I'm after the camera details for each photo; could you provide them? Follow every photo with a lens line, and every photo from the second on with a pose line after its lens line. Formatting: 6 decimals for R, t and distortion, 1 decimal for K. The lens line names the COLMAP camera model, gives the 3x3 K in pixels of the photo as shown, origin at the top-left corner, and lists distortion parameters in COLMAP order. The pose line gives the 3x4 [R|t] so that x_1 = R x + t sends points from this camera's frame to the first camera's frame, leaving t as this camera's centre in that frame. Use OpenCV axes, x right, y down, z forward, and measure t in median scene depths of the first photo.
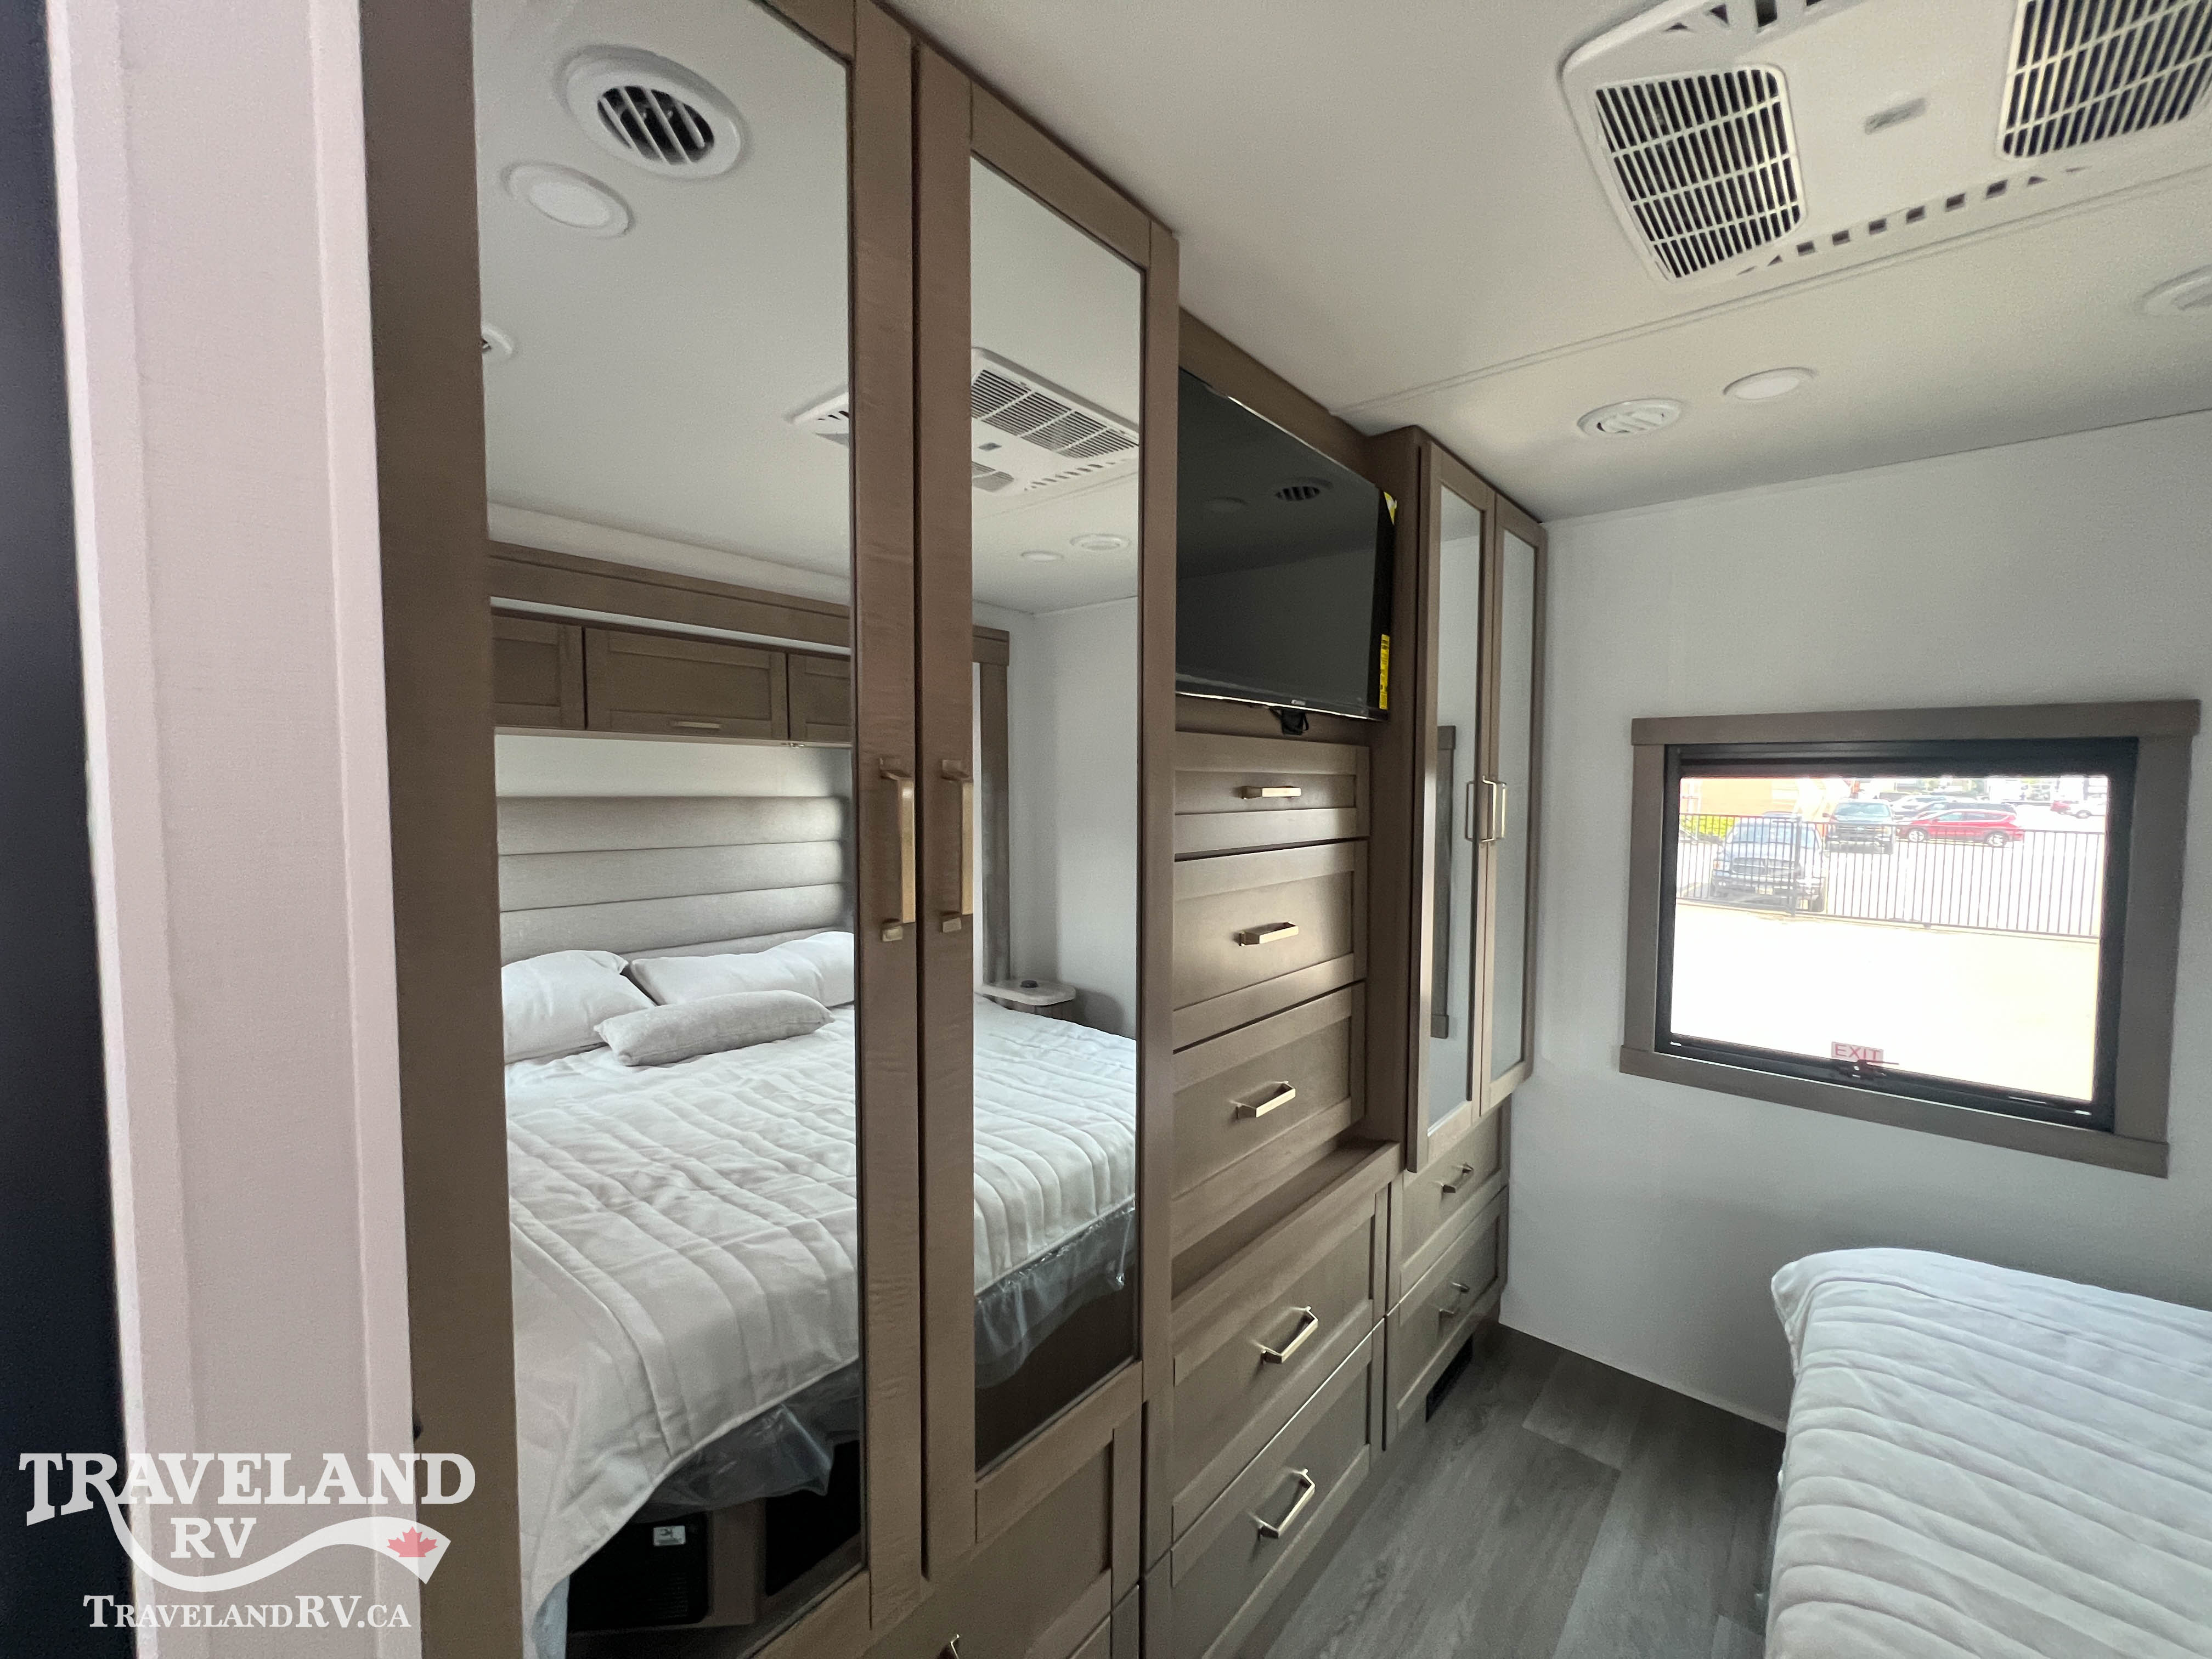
lens RADIAL K [[884.9, 0, 1099.6], [0, 884.9, 820.8], [0, 0, 1]] dist [-0.002282, 0.000328]
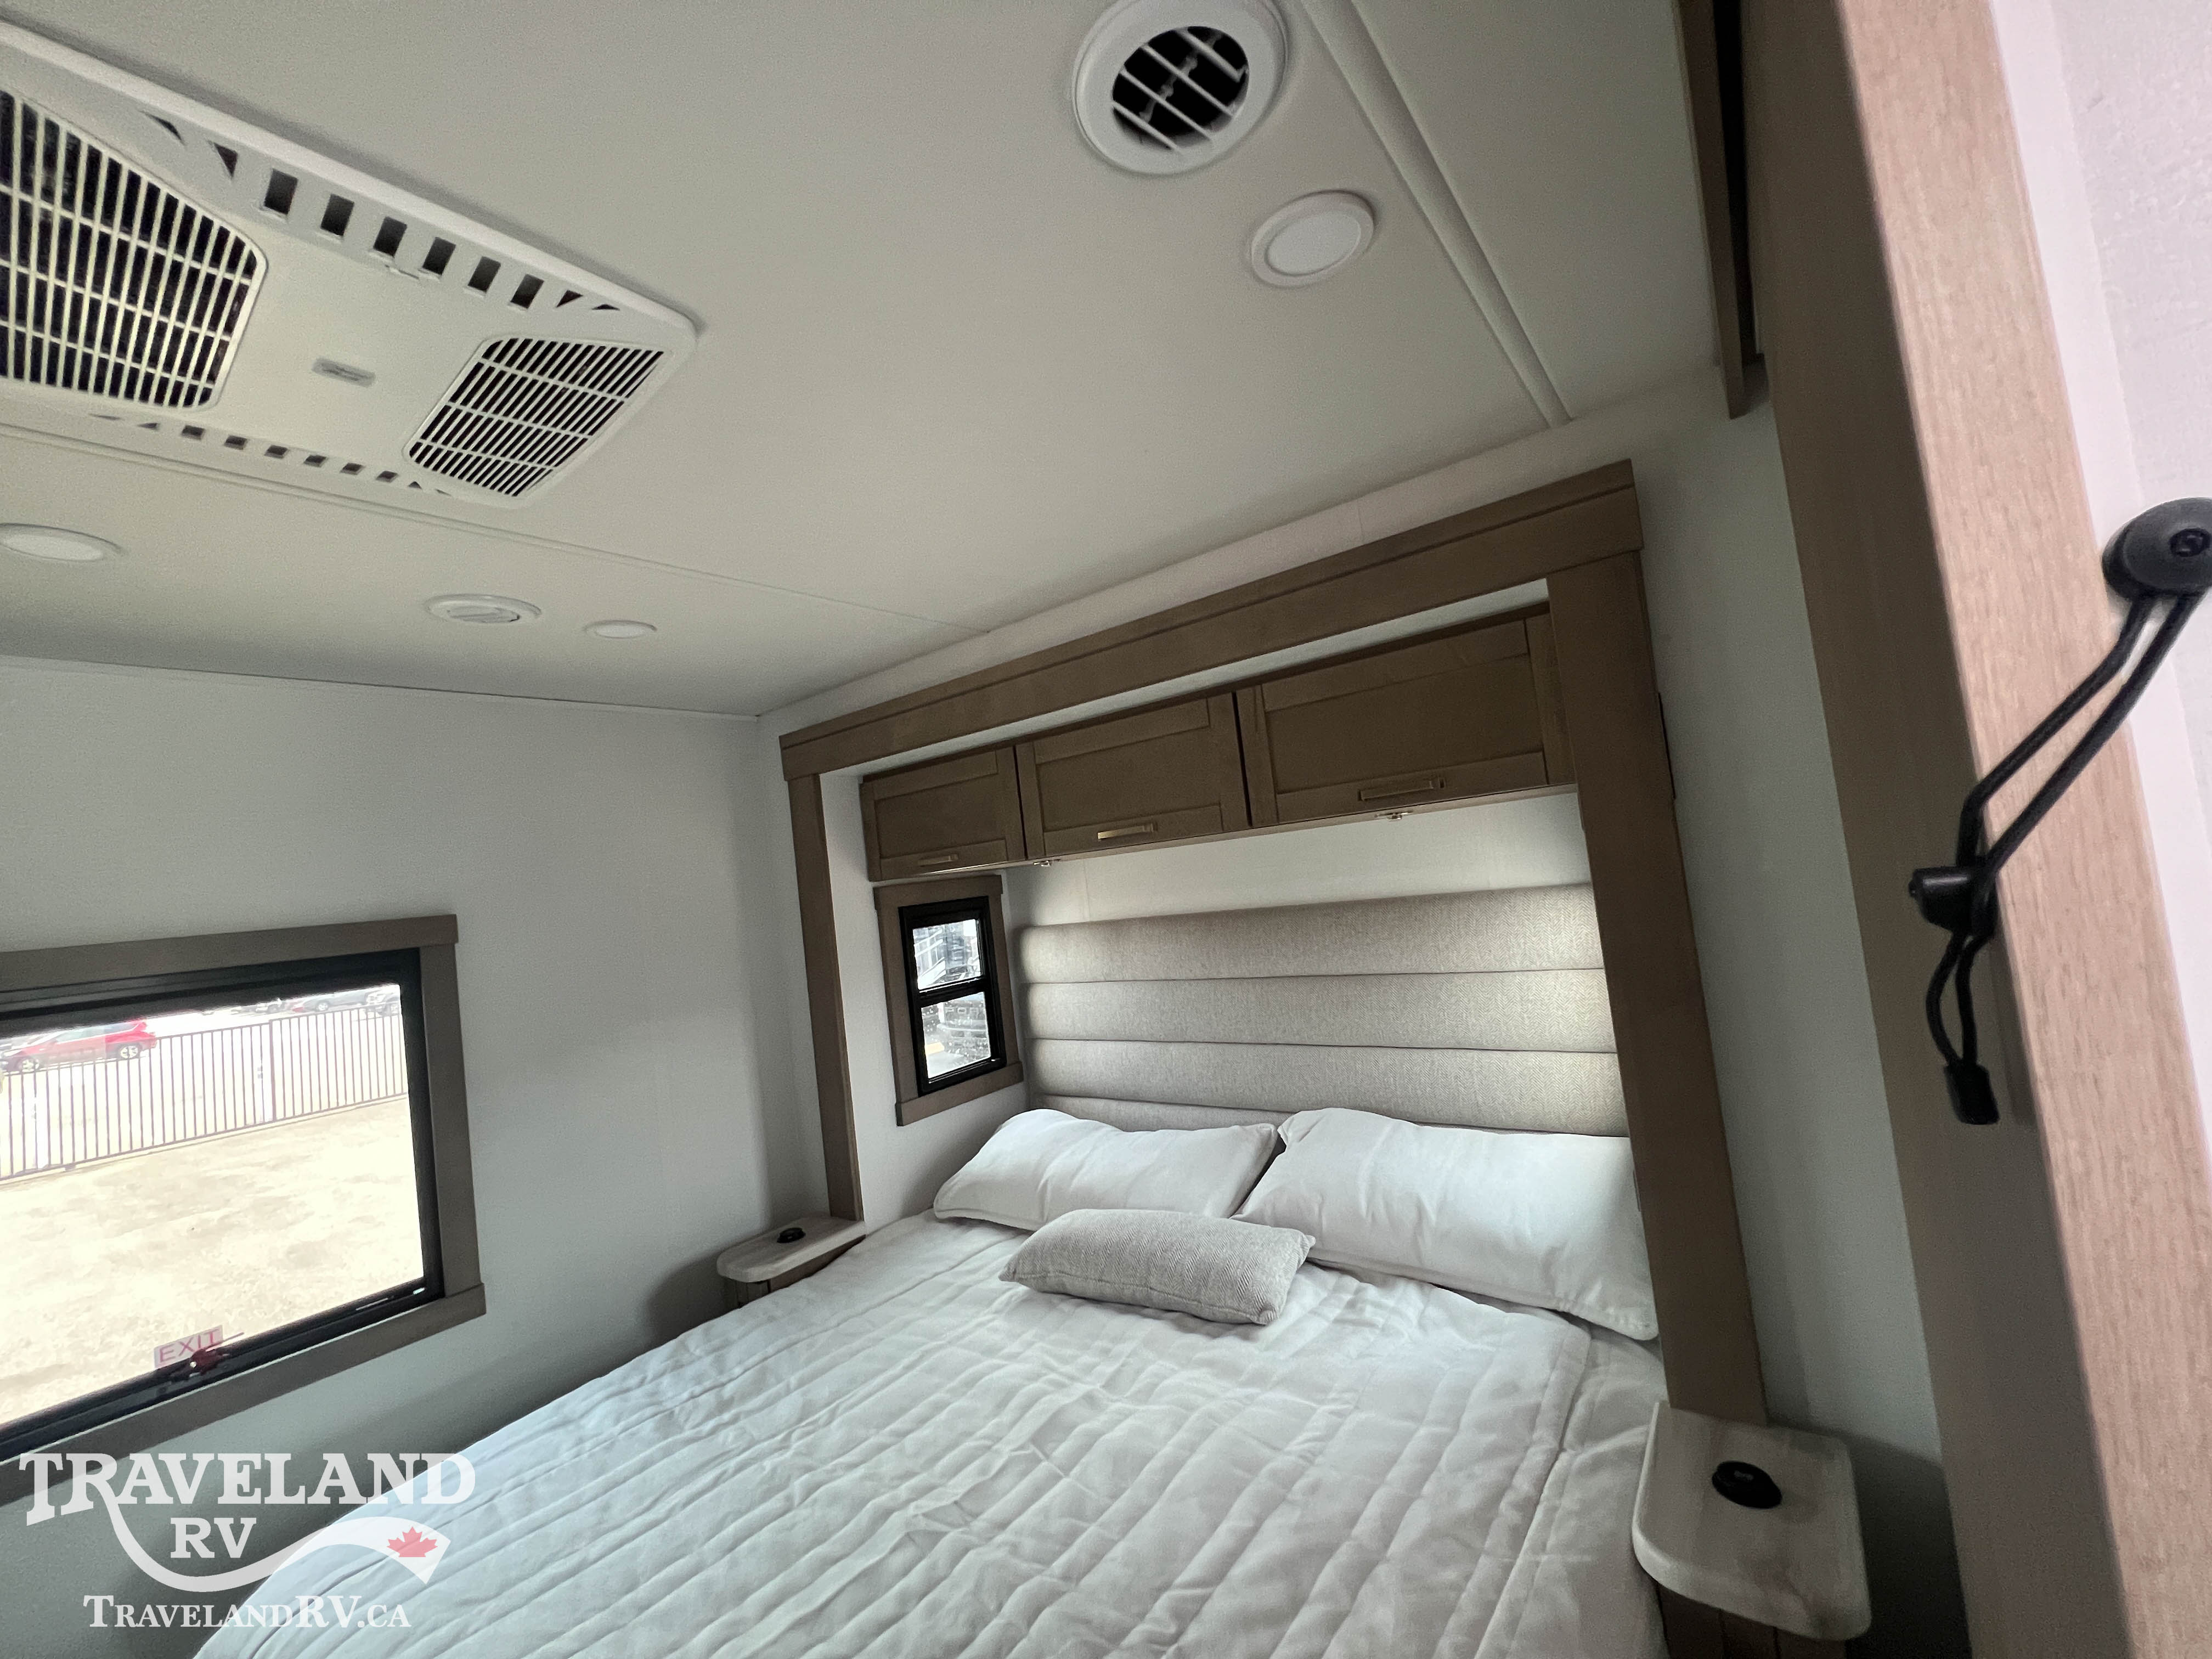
lens RADIAL K [[884.9, 0, 1092.8], [0, 884.9, 819.6], [0, 0, 1]] dist [-0.002282, 0.000328]
pose [[-0.063487, 0.065954, 0.995801, -0.104455], [0.161679, 0.985312, -0.054951, -0.073706], [-0.984799, 0.157511, -0.073218, 0.237541]]
